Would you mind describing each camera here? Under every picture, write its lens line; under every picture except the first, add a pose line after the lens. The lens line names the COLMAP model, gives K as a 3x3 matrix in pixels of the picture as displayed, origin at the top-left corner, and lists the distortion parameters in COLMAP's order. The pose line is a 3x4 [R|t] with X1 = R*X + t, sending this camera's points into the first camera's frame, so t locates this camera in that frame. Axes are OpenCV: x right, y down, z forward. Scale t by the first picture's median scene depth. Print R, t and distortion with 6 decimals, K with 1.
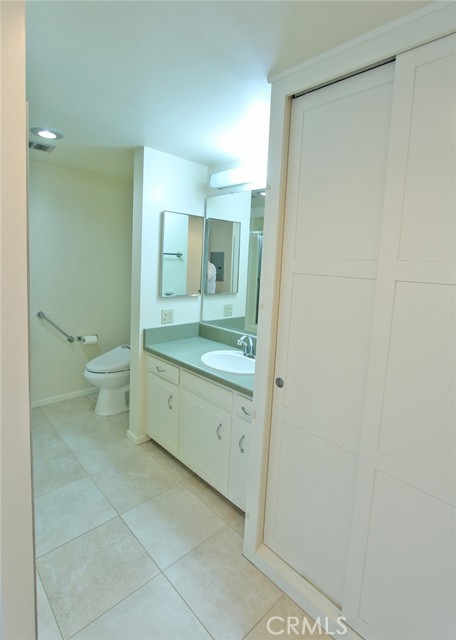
lens RADIAL K [[320.8, 0, 223.0], [0, 320.8, 299.2], [0, 0, 1]] dist [-0.029901, 0.005843]
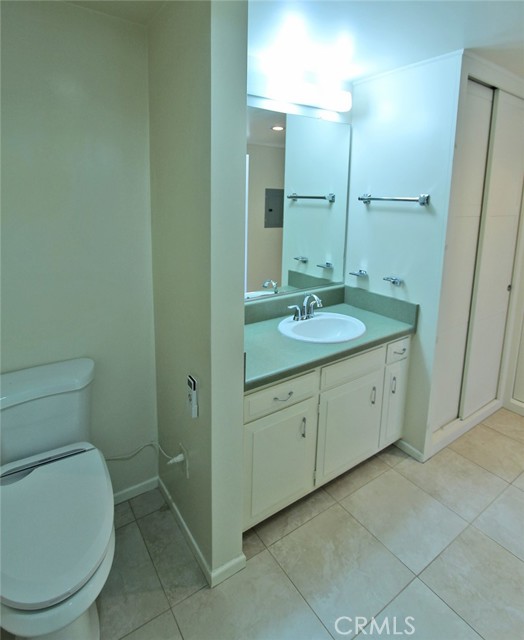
lens RADIAL K [[361.1, 0, 255.3], [0, 361.1, 254.7], [0, 0, 1]] dist [-0.022220, 0.005362]
pose [[0.161933, -0.196986, 0.966941, -0.792268], [0.103674, 0.977847, 0.181845, -0.164385], [-0.981341, 0.070800, 0.178768, 0.903377]]
